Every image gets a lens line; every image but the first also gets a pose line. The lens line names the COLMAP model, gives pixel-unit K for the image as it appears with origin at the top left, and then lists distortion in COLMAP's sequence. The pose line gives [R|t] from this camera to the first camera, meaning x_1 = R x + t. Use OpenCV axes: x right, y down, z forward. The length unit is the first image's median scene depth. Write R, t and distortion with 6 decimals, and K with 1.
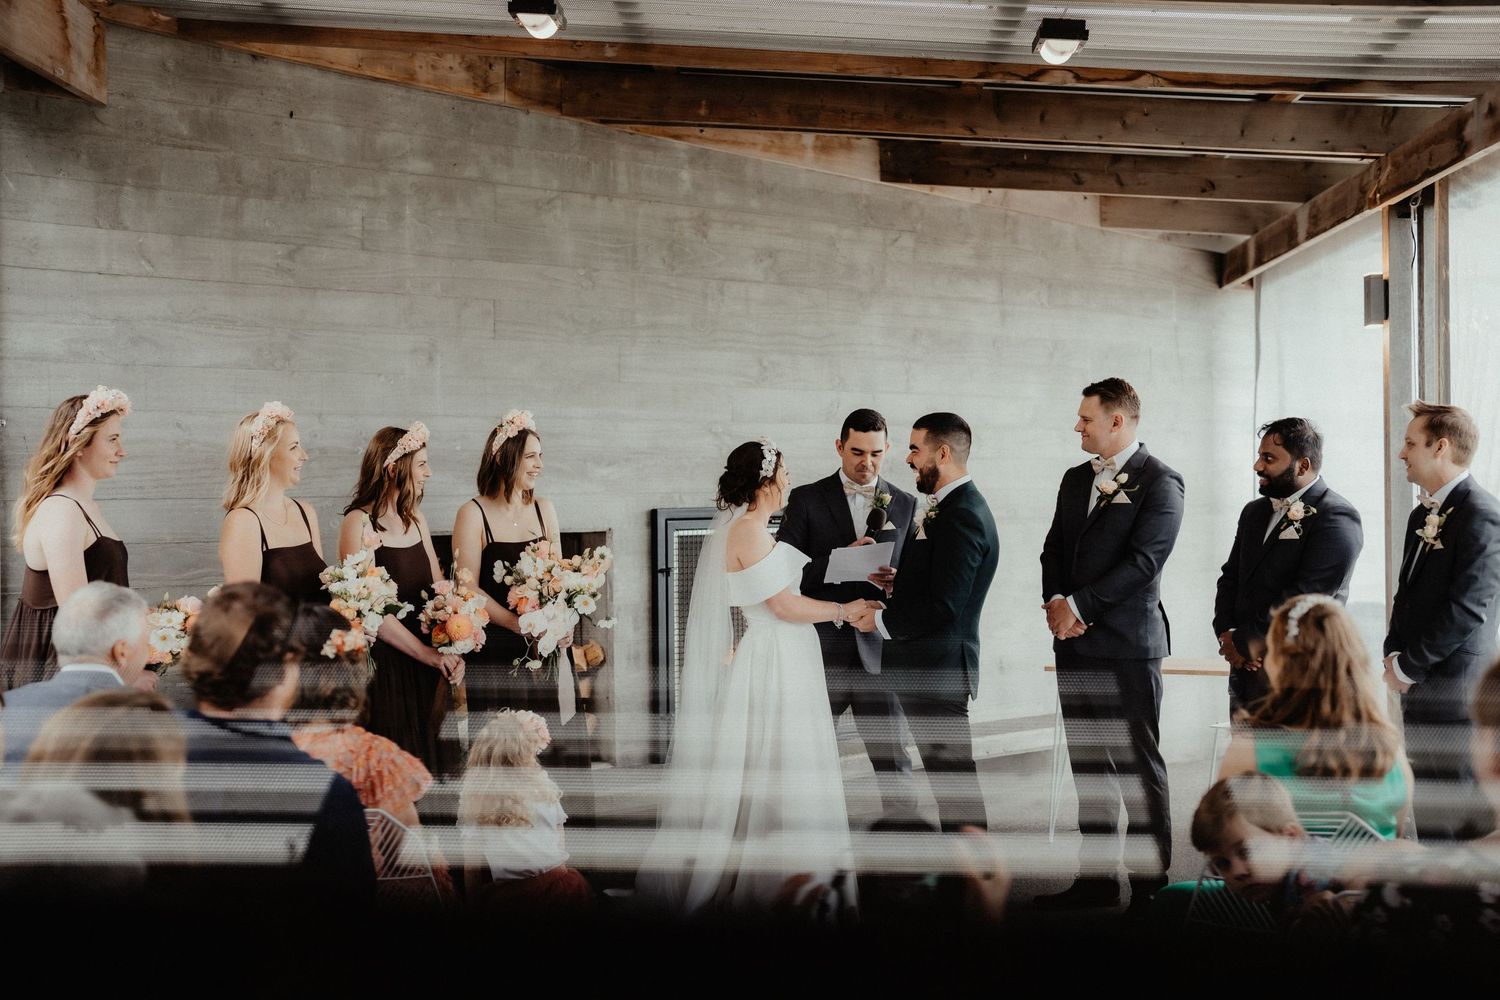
lens RADIAL K [[2051.9, 0, 750.0], [0, 2051.9, 500.0], [0, 0, 1]] dist [-0.151601, 1.114139]
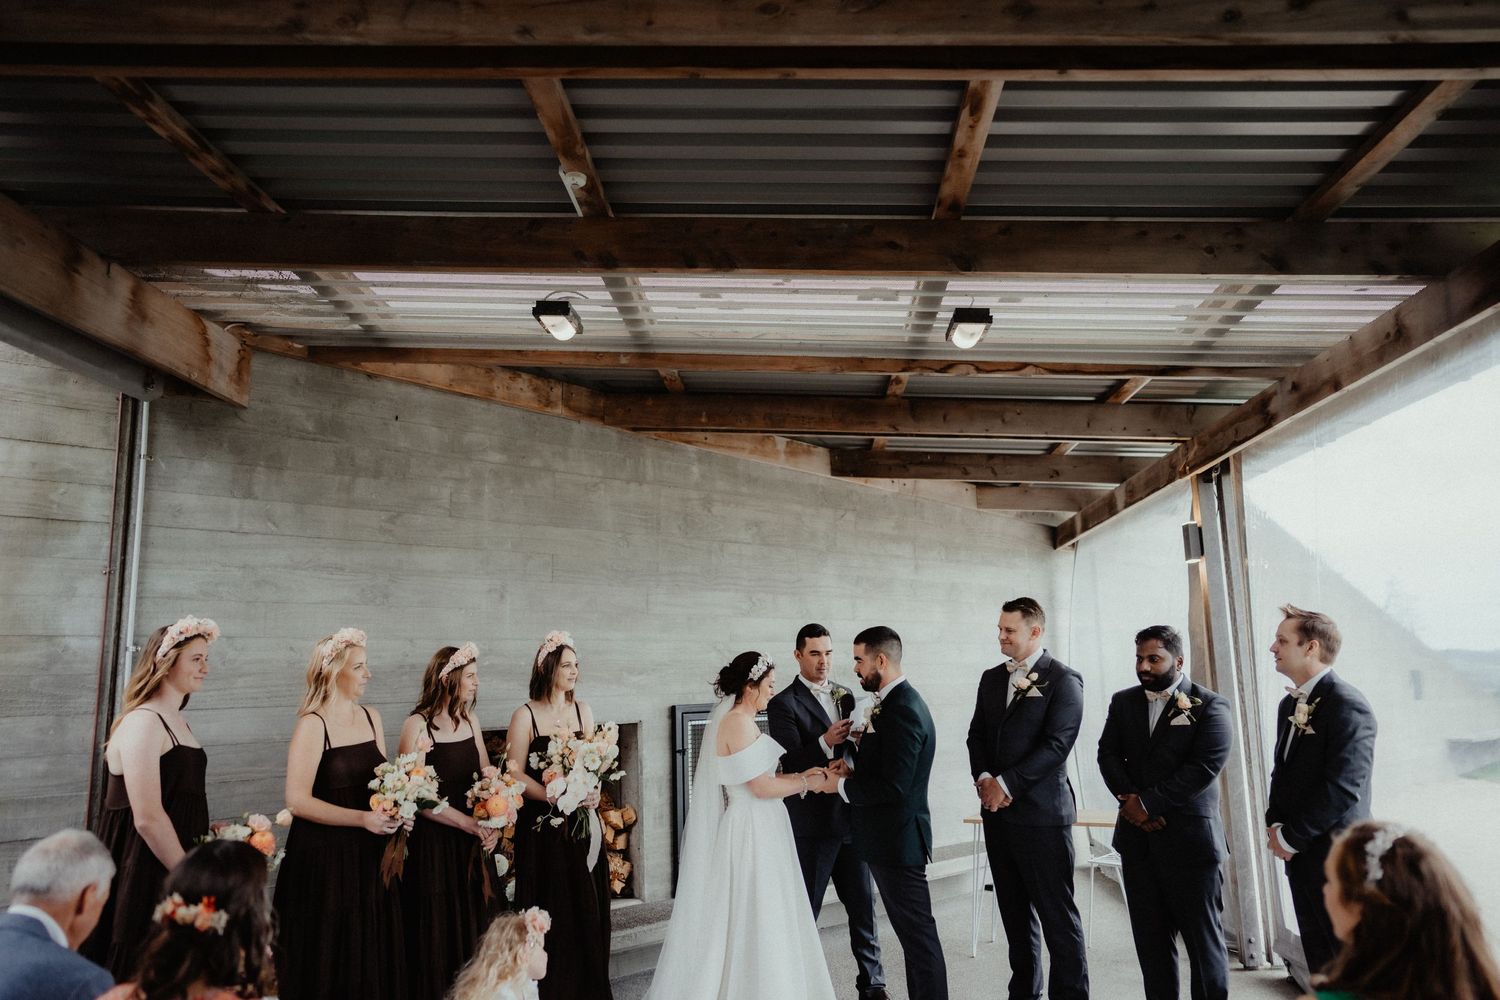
lens RADIAL K [[1125.5, 0, 750.0], [0, 1125.5, 500.0], [0, 0, 1]] dist [-0.034036, 0.061597]
pose [[0.999749, -0.020204, -0.009678, 0.015781], [0.018287, 0.985558, -0.168348, -0.003939], [0.012939, 0.168129, 0.985680, 0.249117]]
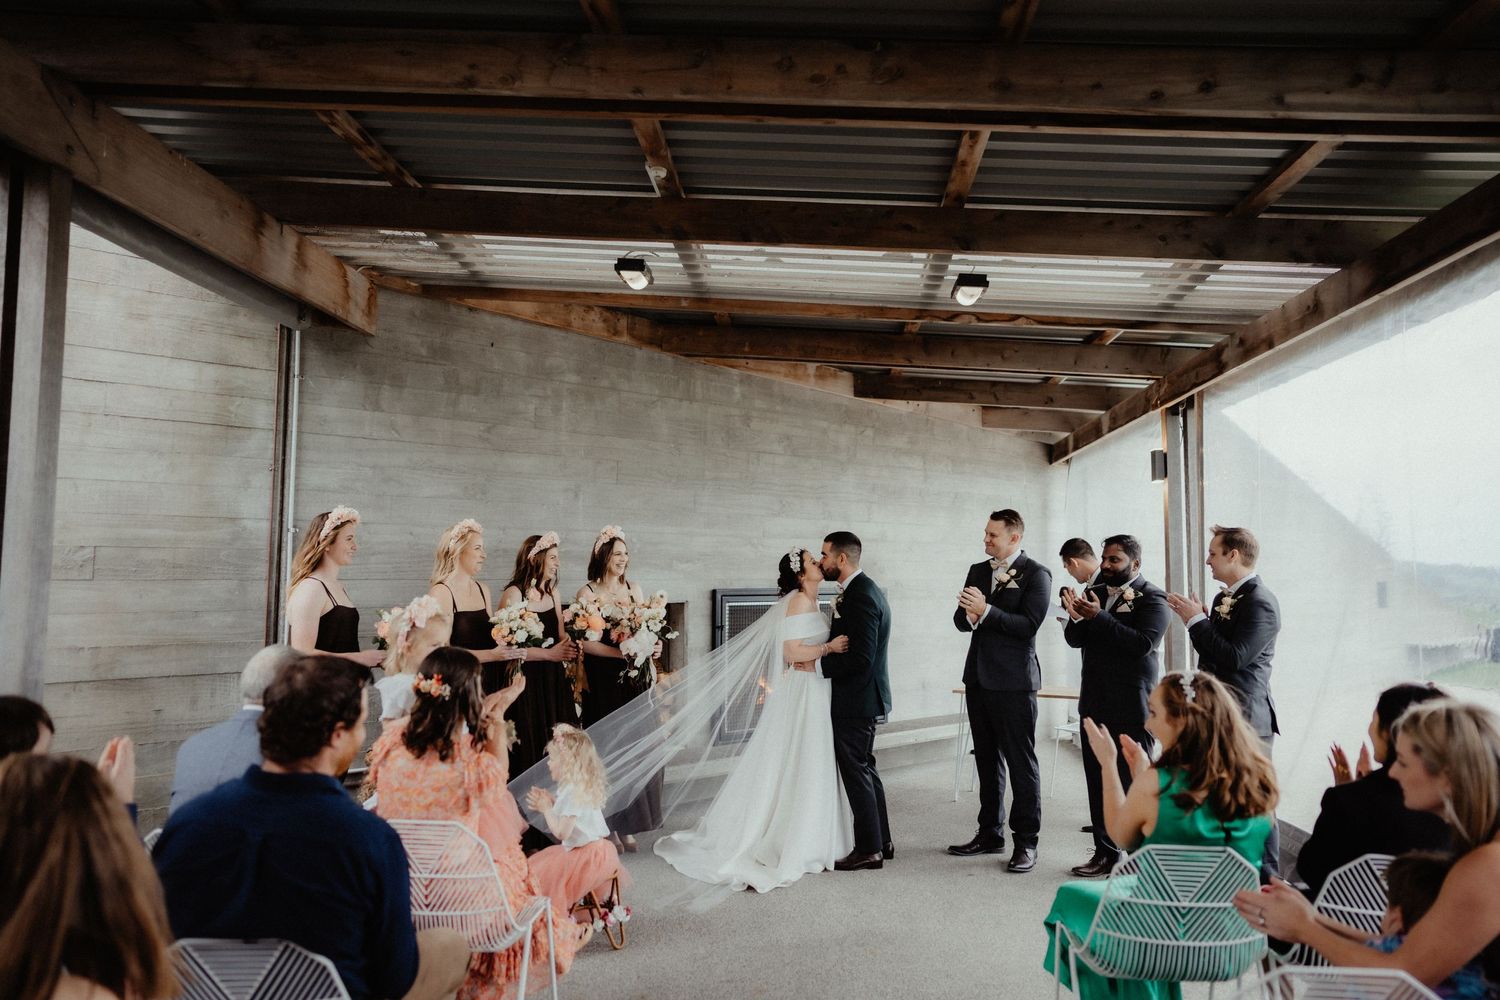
lens RADIAL K [[1060.0, 0, 750.0], [0, 1060.0, 500.0], [0, 0, 1]] dist [-0.030797, 0.053911]
pose [[0.999346, 0.009201, -0.034958, 0.011310], [-0.011913, 0.996867, -0.078189, -0.000942], [0.034129, 0.078555, 0.996325, 0.157396]]
